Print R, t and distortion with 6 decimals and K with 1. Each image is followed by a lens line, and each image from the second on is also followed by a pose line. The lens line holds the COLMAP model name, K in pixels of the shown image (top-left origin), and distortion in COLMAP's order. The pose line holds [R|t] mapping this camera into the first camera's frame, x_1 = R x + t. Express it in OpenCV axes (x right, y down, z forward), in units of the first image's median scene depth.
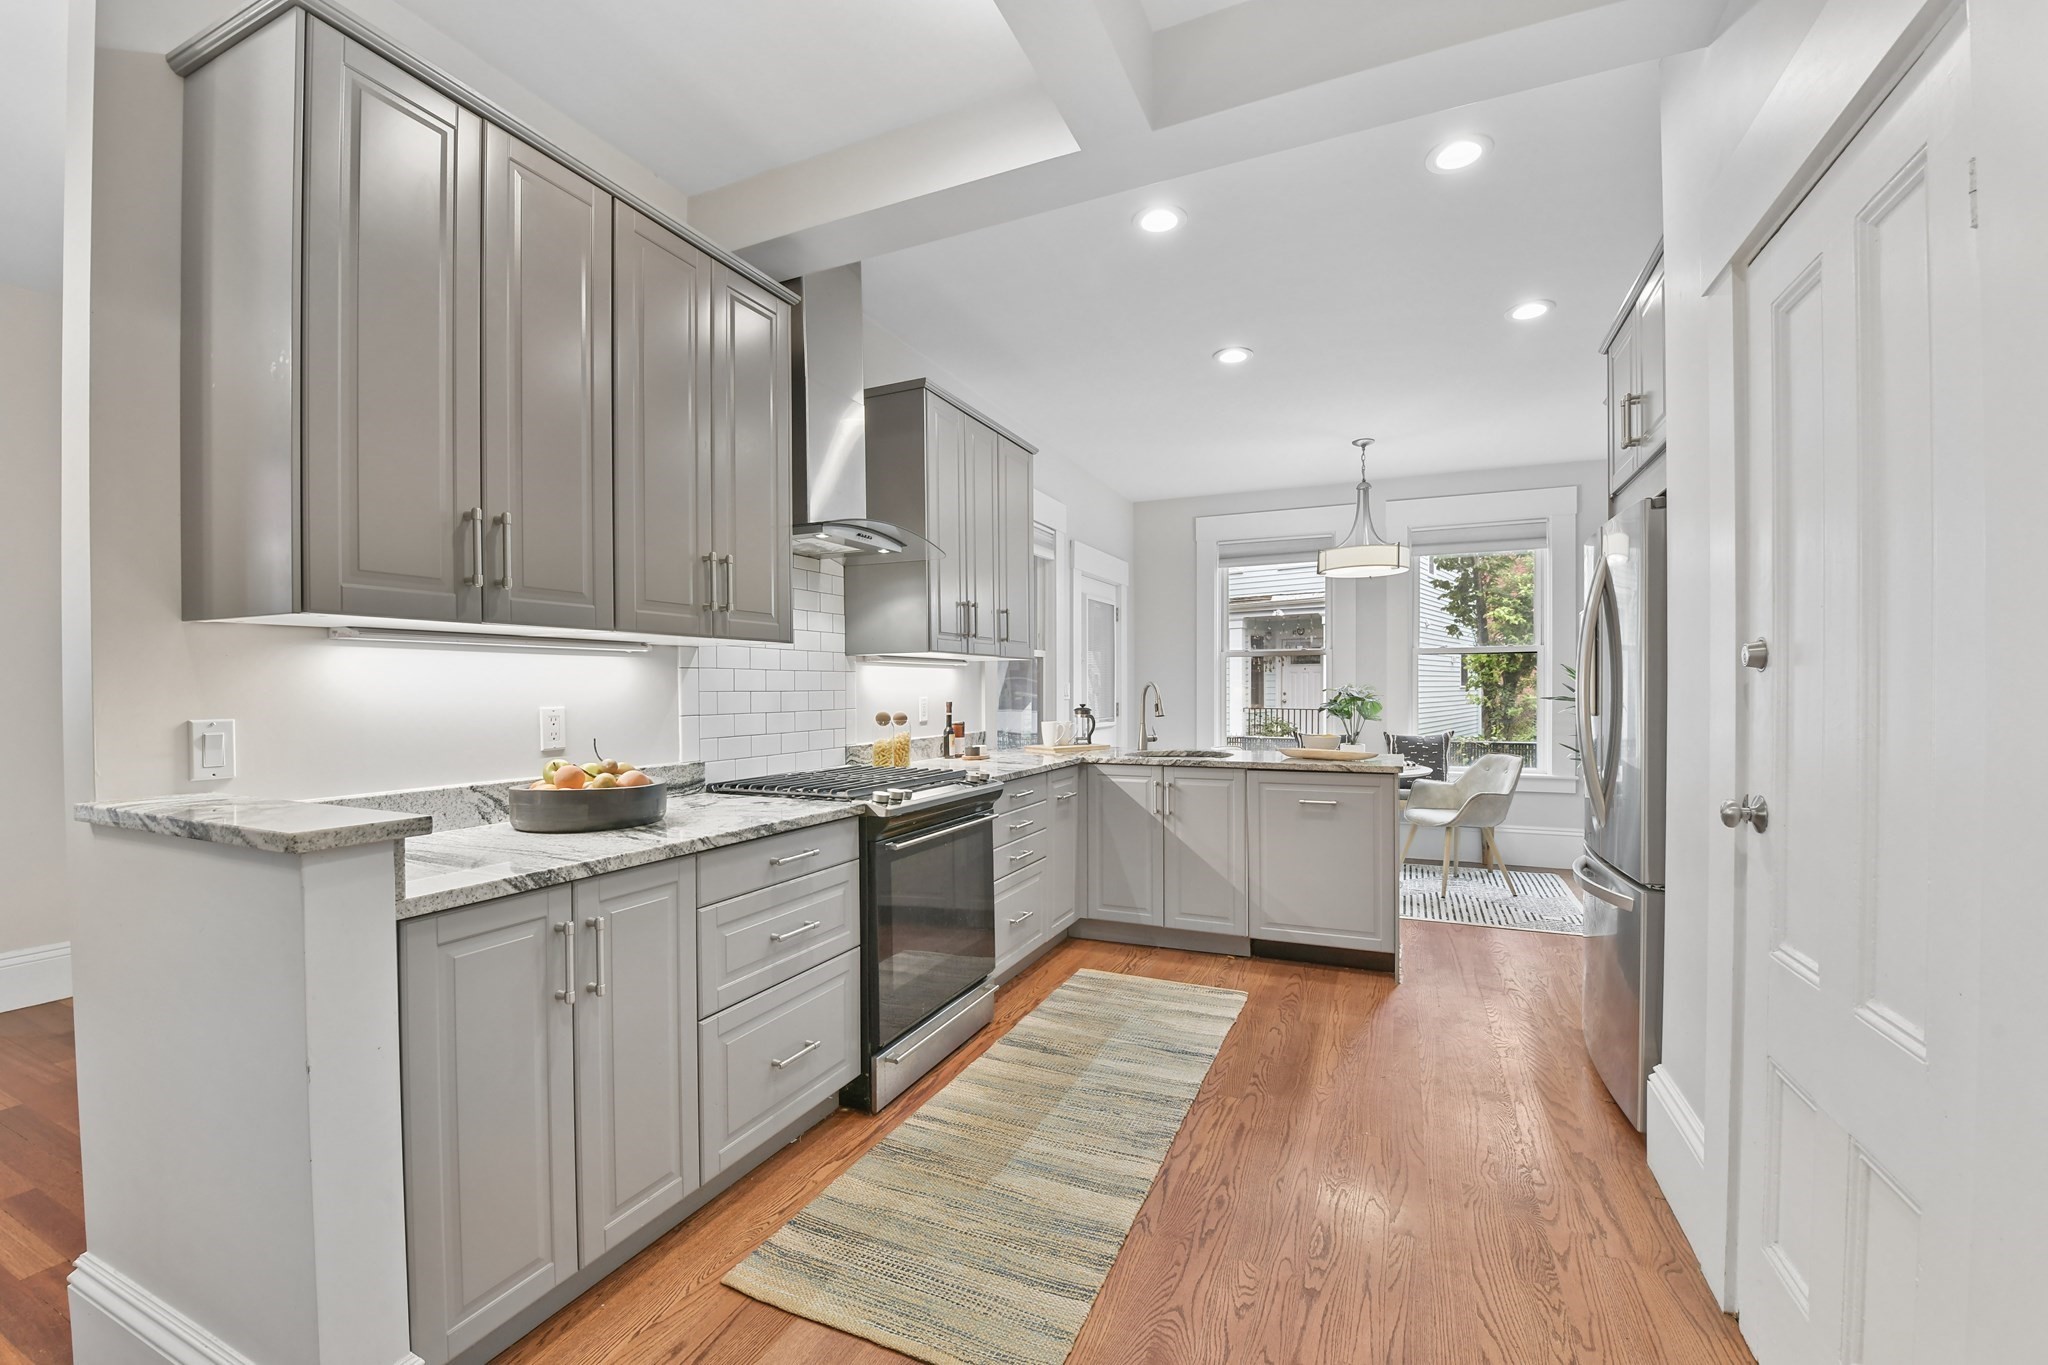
lens RADIAL K [[820.3, 0, 1035.0], [0, 820.3, 685.1], [0, 0, 1]] dist [-0.016749, -0.001682]
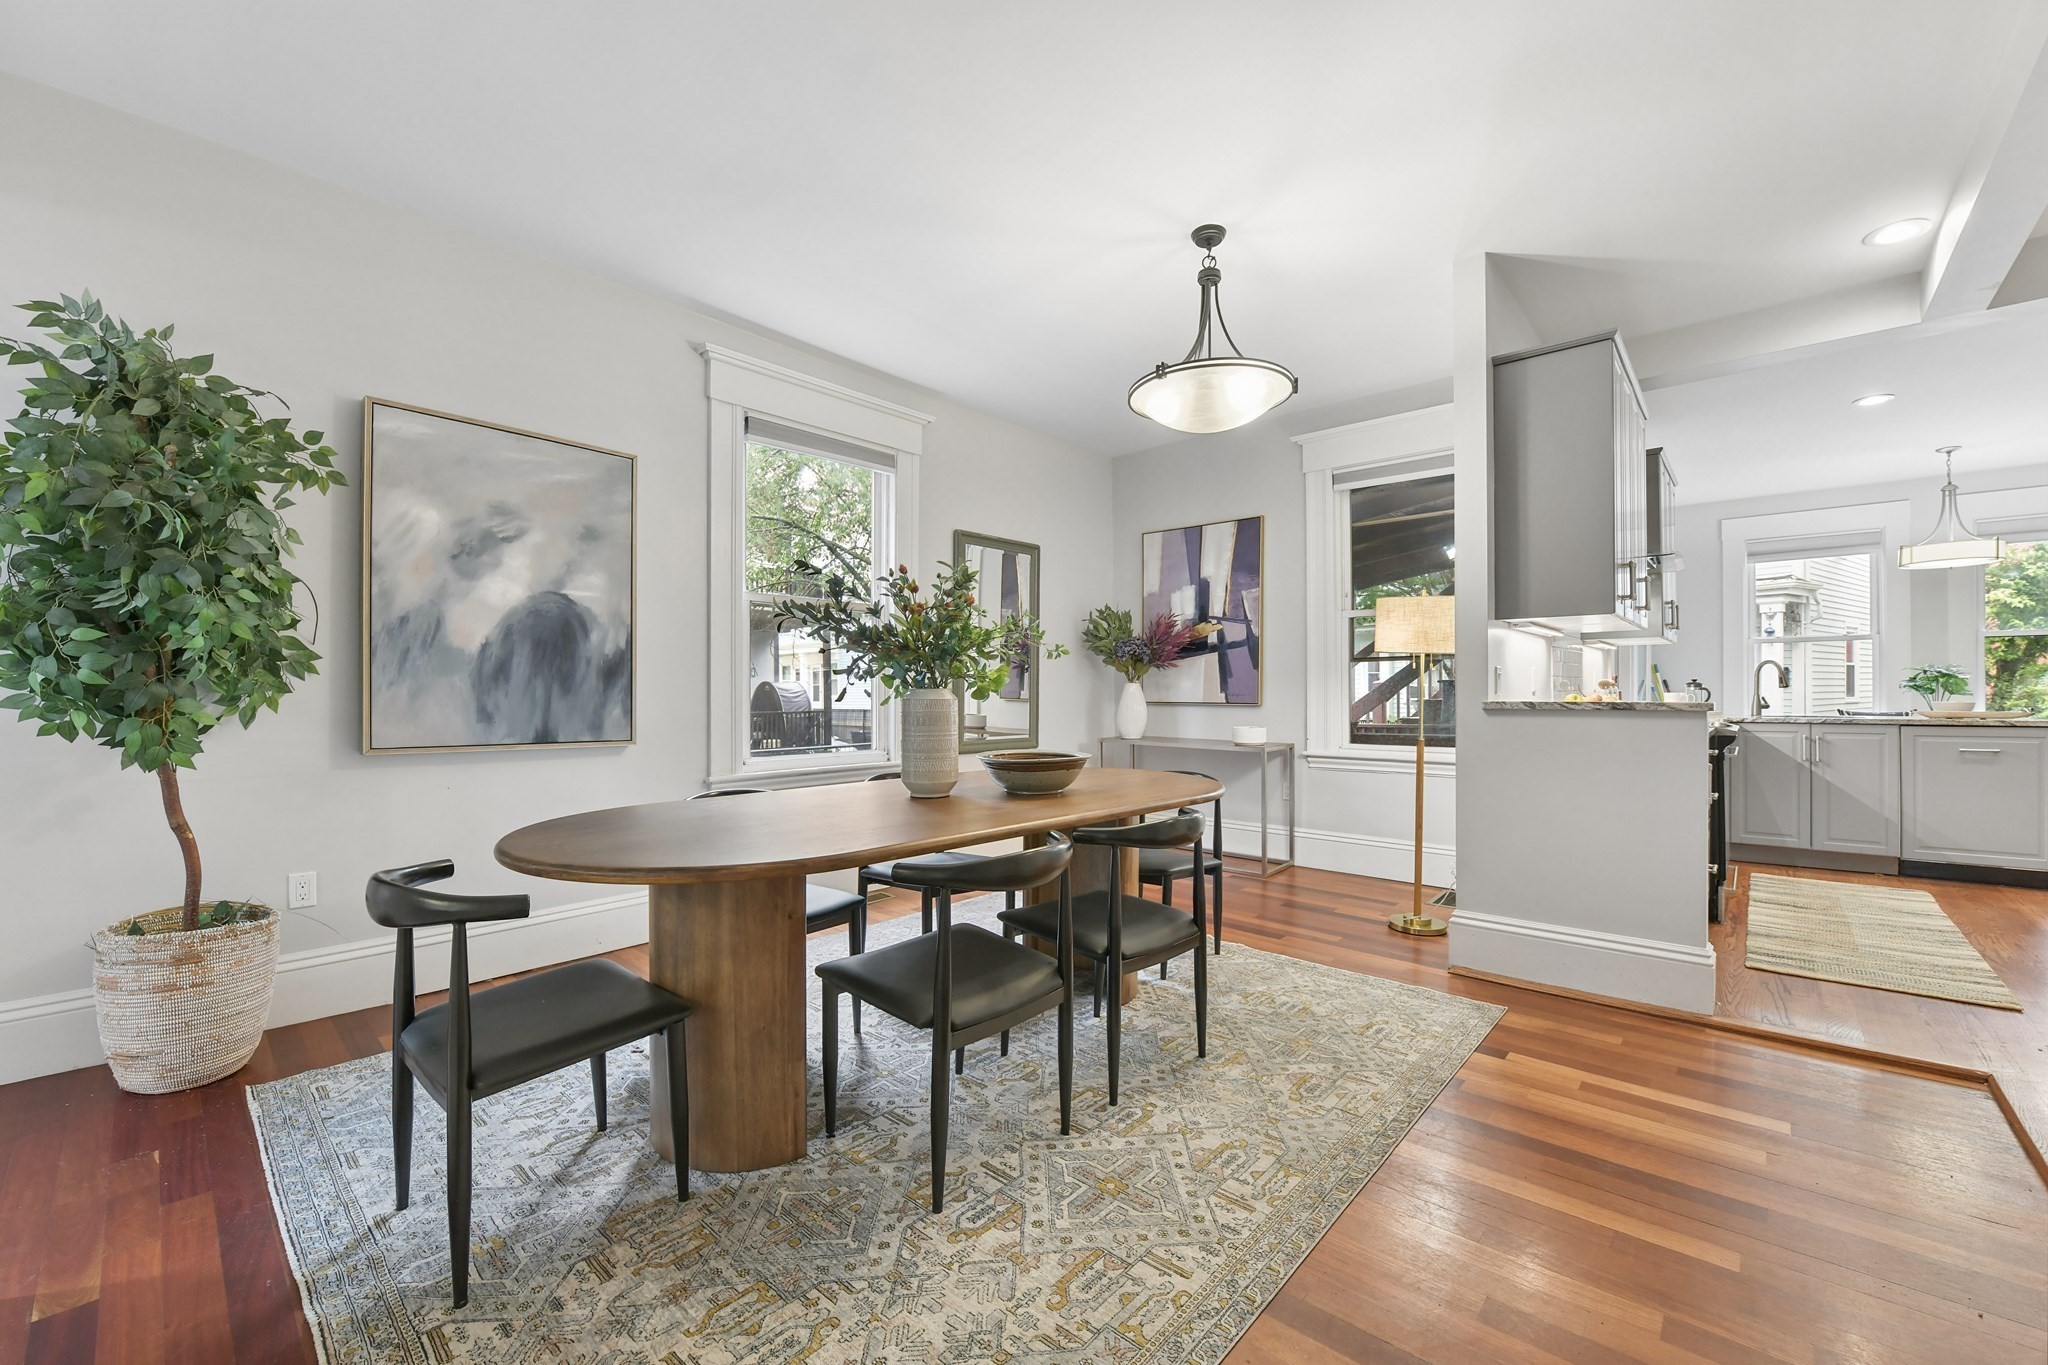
lens RADIAL K [[820.3, 0, 1024.8], [0, 820.3, 691.2], [0, 0, 1]] dist [-0.016749, -0.001682]
pose [[0.953138, -0.003976, -0.302508, -0.649778], [0.004792, 0.999987, 0.001954, 0.039151], [0.302496, -0.003312, 0.953145, -0.591763]]
